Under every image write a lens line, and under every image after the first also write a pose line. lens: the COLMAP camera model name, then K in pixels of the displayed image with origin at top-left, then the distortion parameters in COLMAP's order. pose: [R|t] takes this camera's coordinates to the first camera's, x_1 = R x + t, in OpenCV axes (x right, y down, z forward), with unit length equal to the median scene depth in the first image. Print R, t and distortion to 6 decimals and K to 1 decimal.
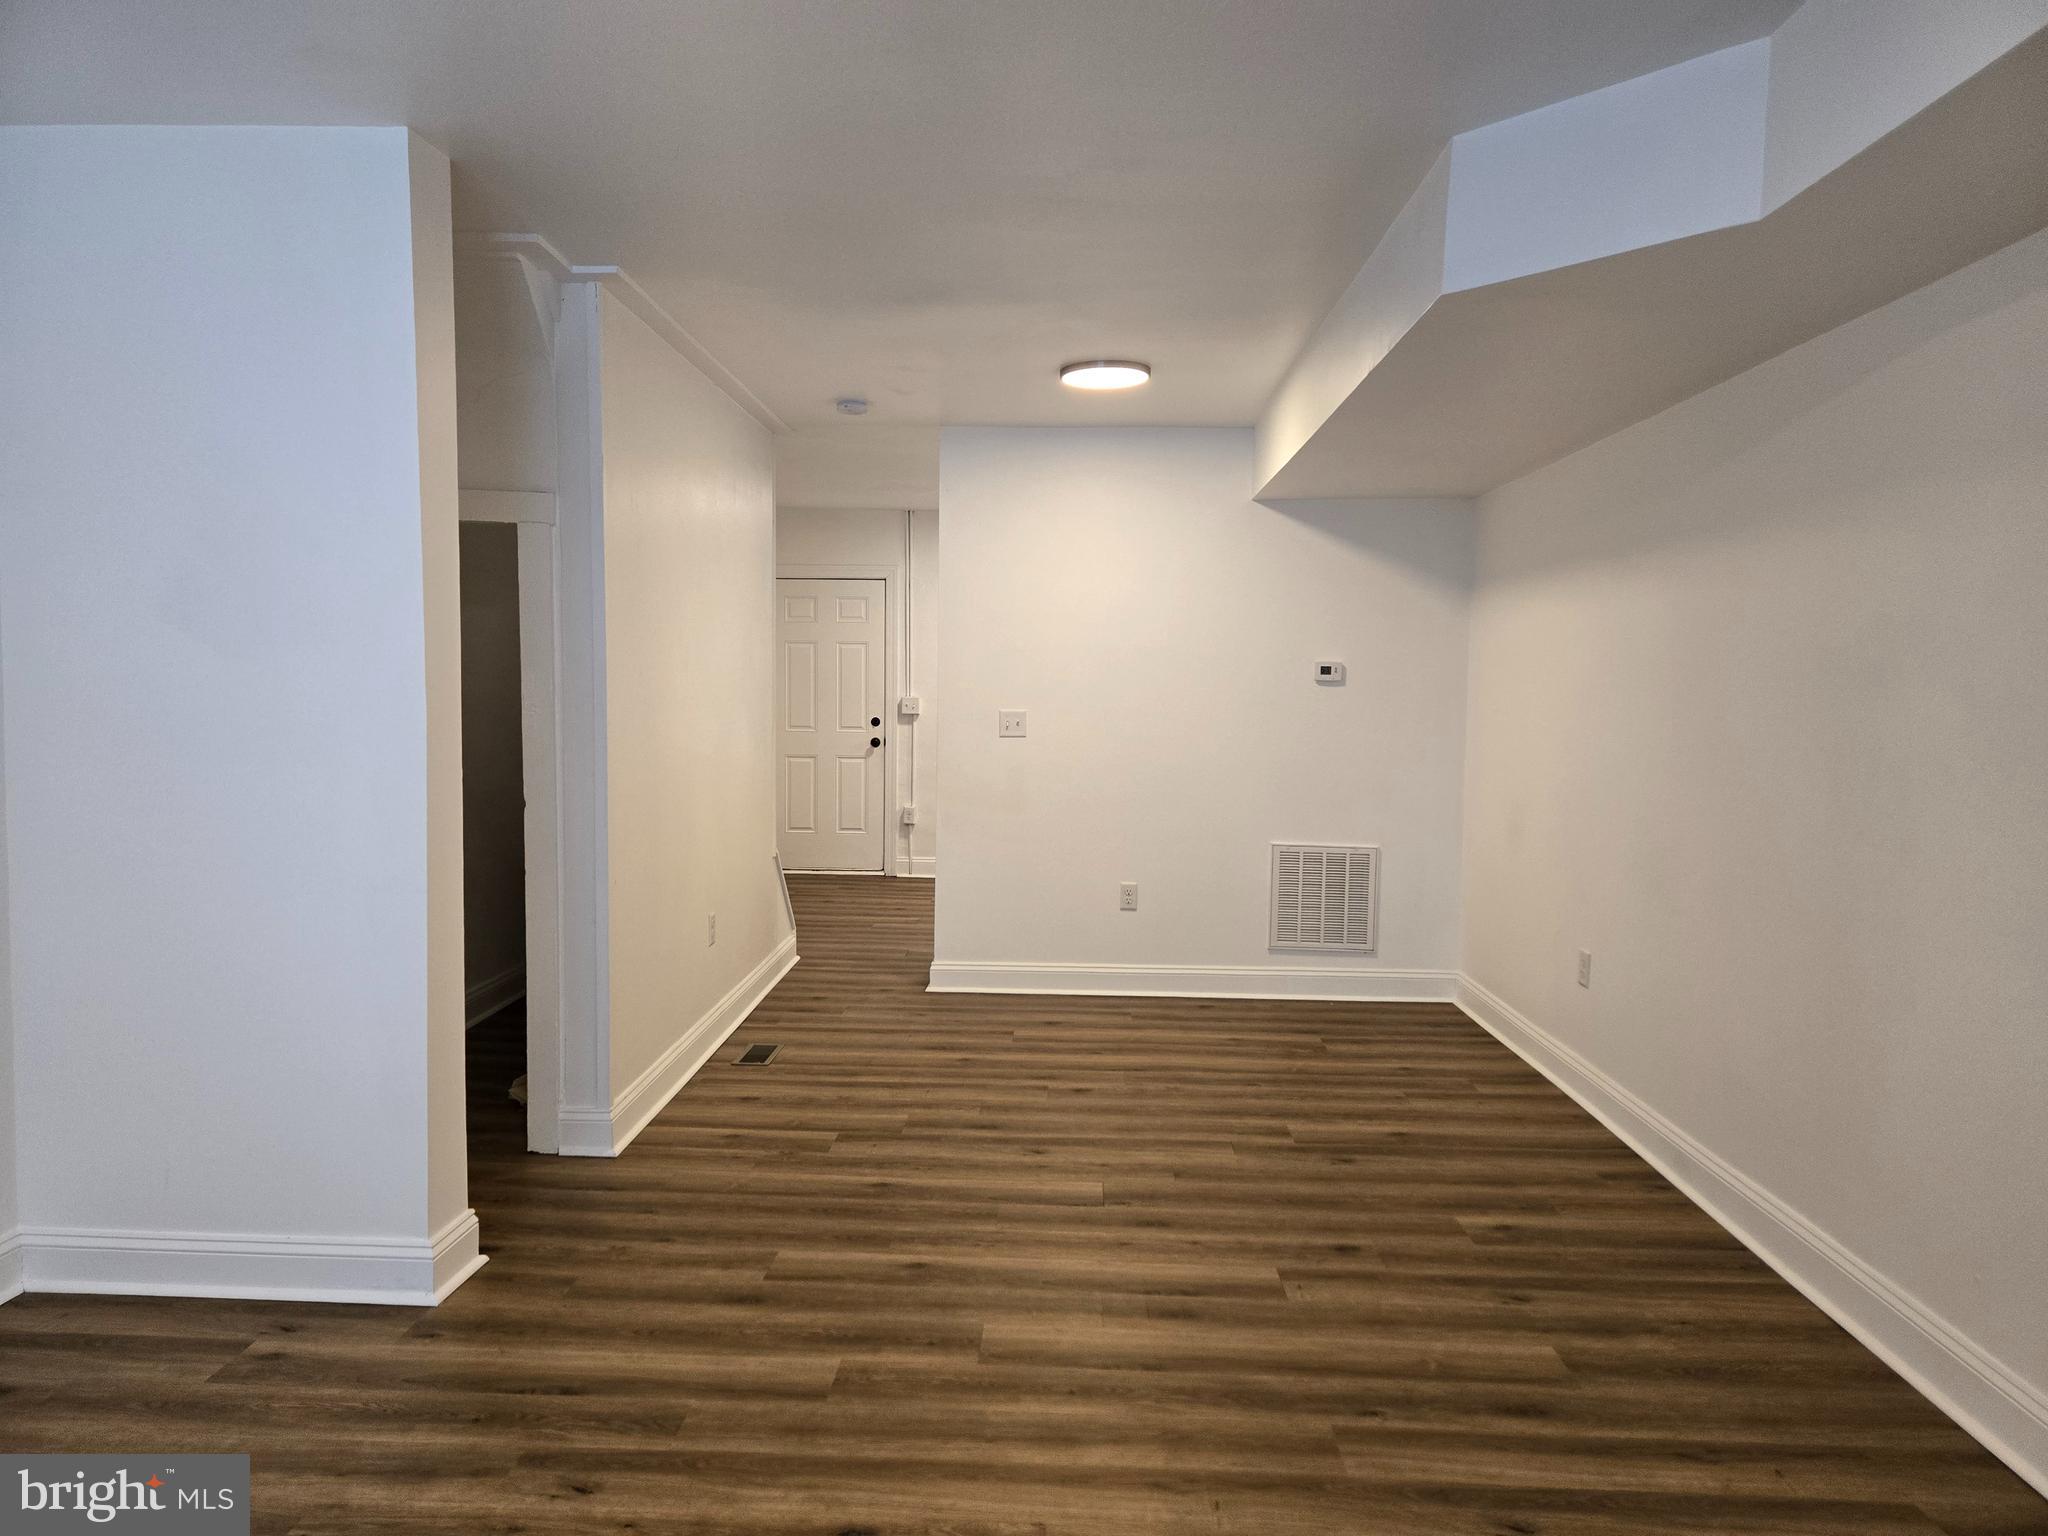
lens RADIAL K [[1349.5, 0, 1025.9], [0, 1349.5, 745.3], [0, 0, 1]] dist [0.030749, -0.000237]
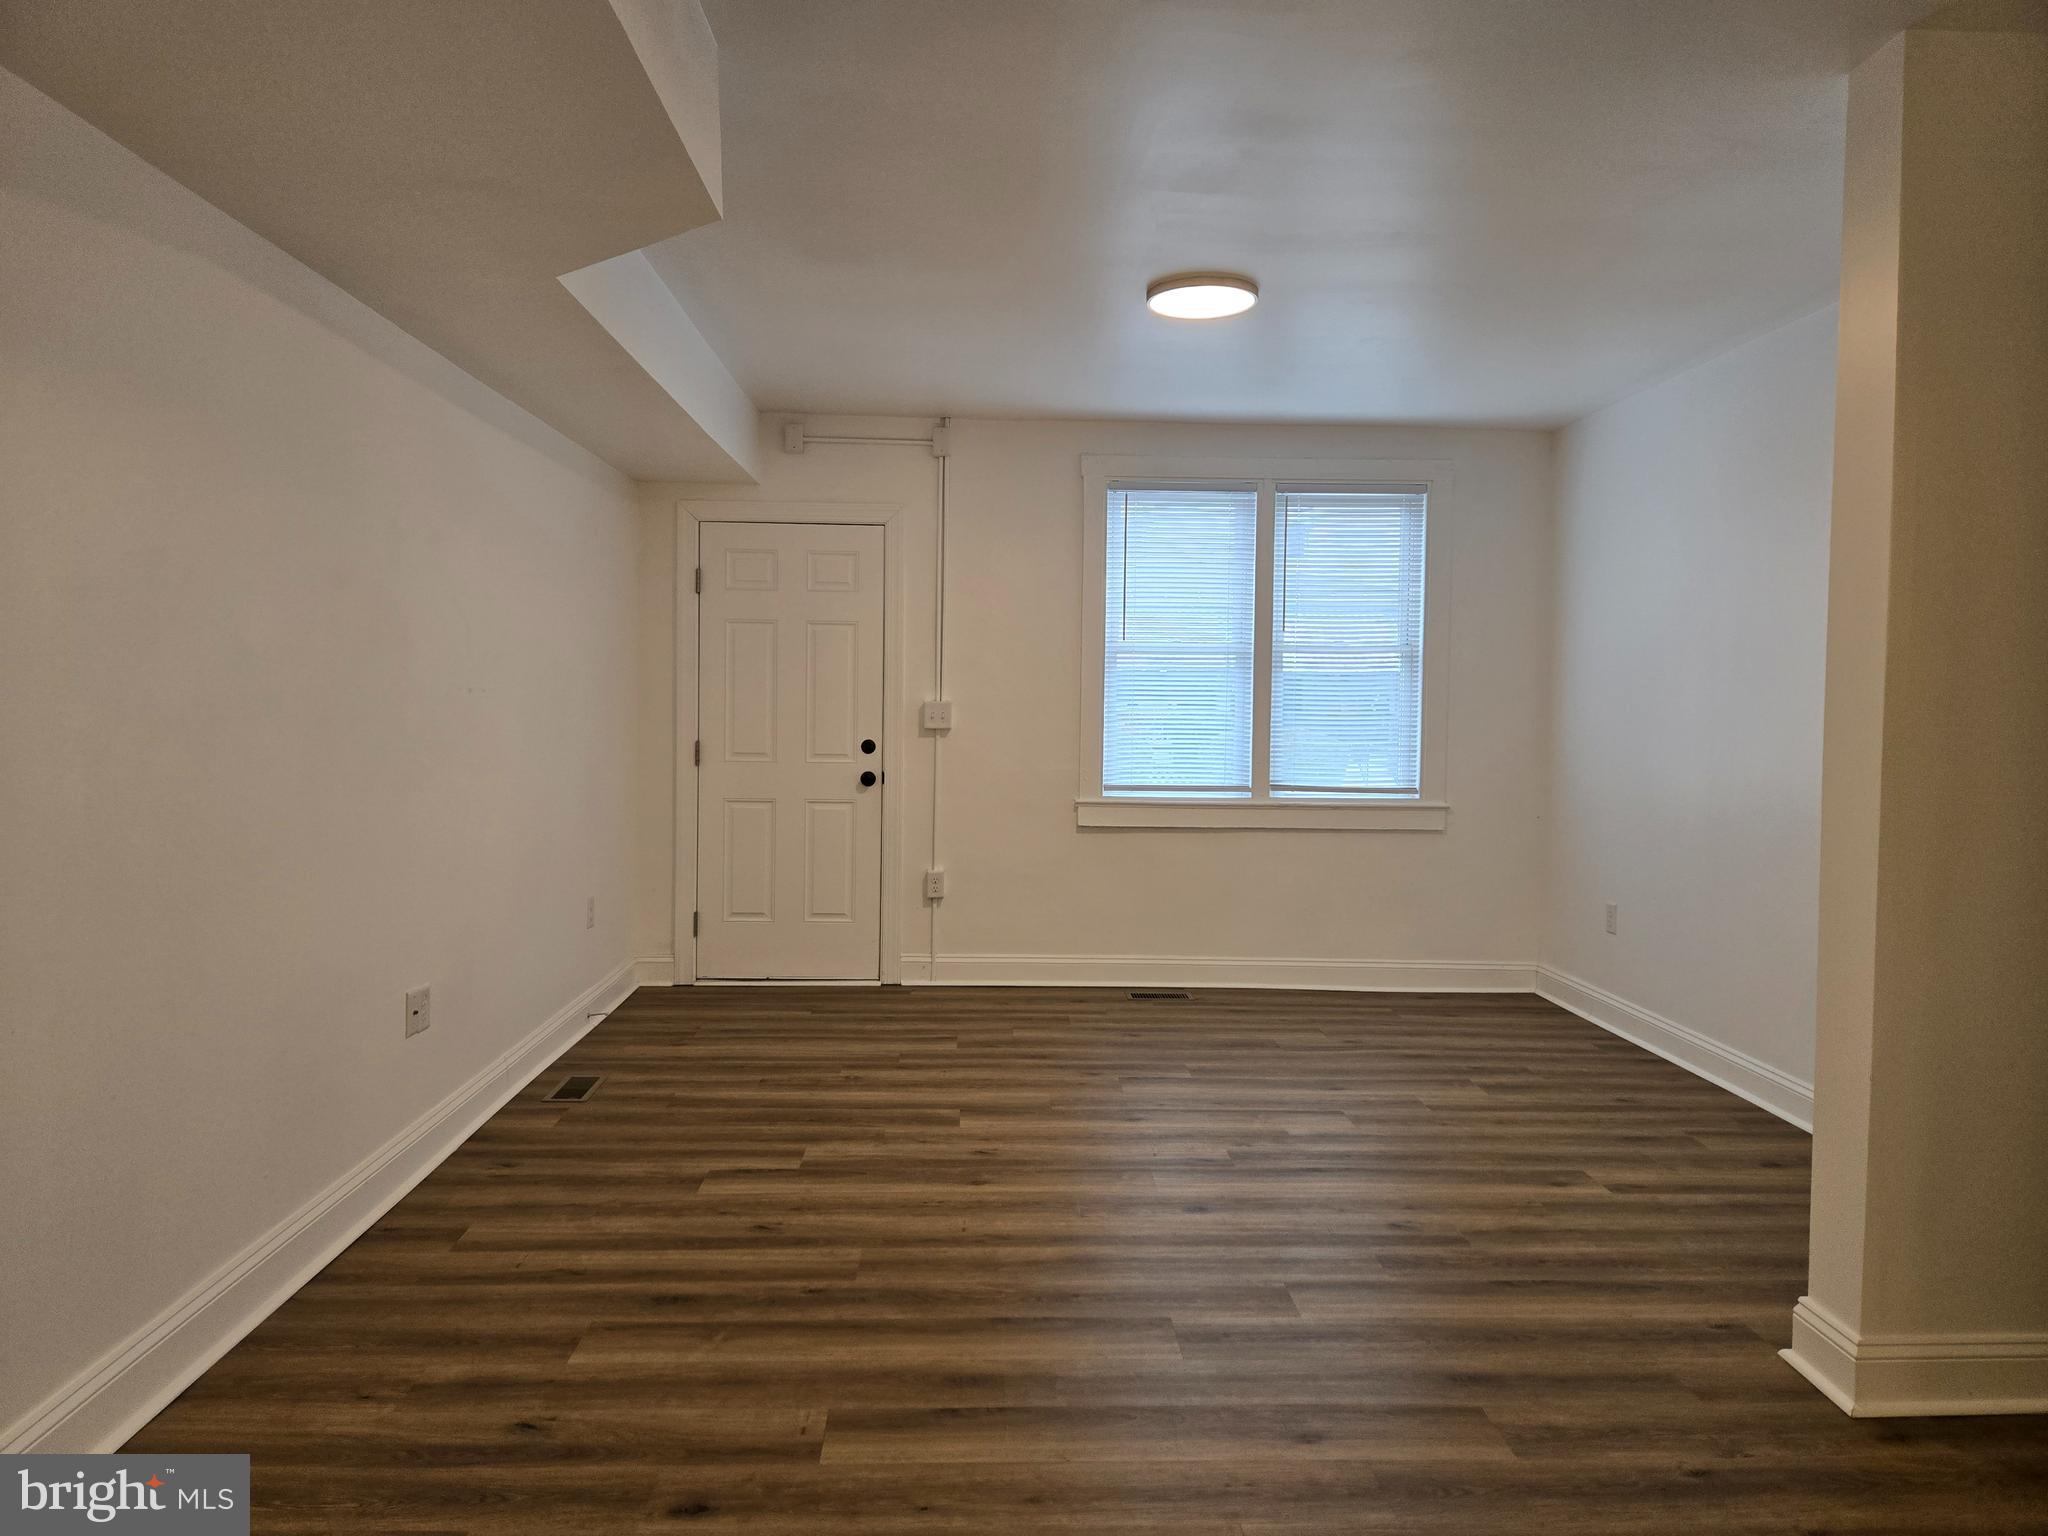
lens RADIAL K [[1349.5, 0, 1025.9], [0, 1349.5, 745.3], [0, 0, 1]] dist [0.030749, -0.000237]
pose [[-0.996349, -0.025999, -0.081315, 0.153206], [-0.032261, 0.996534, 0.076671, -0.051040], [0.079039, 0.079014, -0.993735, 1.791538]]
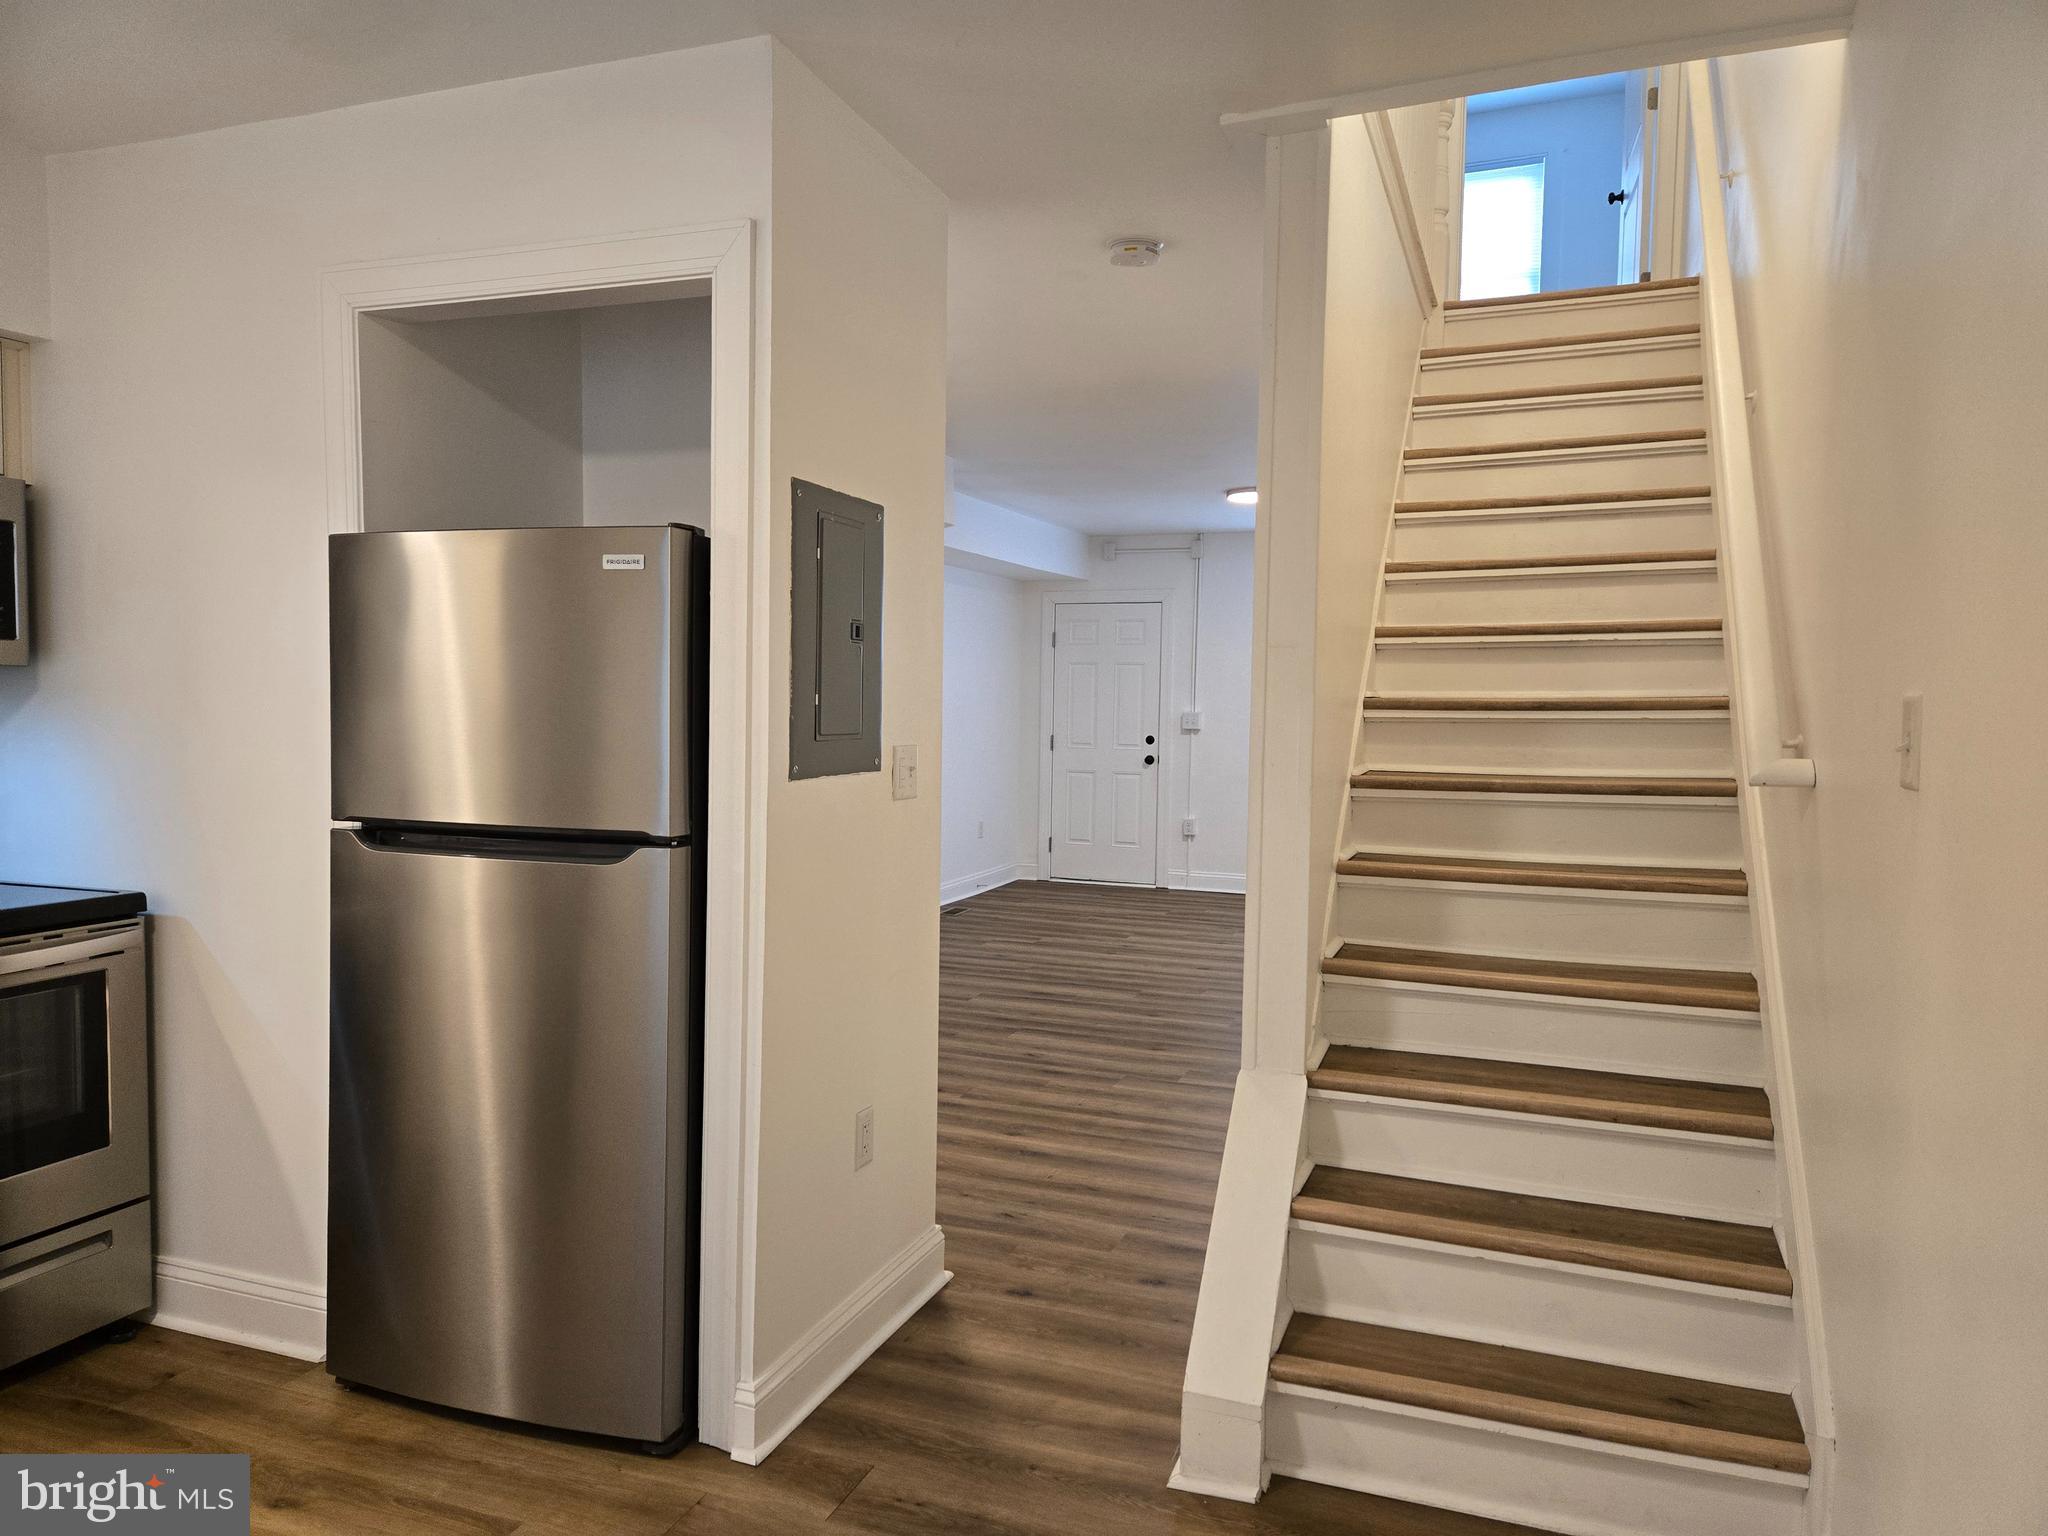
lens RADIAL K [[1349.5, 0, 1025.9], [0, 1349.5, 745.3], [0, 0, 1]] dist [0.030749, -0.000237]
pose [[-0.946896, -0.041401, 0.318863, -0.518298], [-0.015203, 0.996332, 0.084214, -0.142010], [-0.321180, 0.074894, -0.944052, 2.920885]]
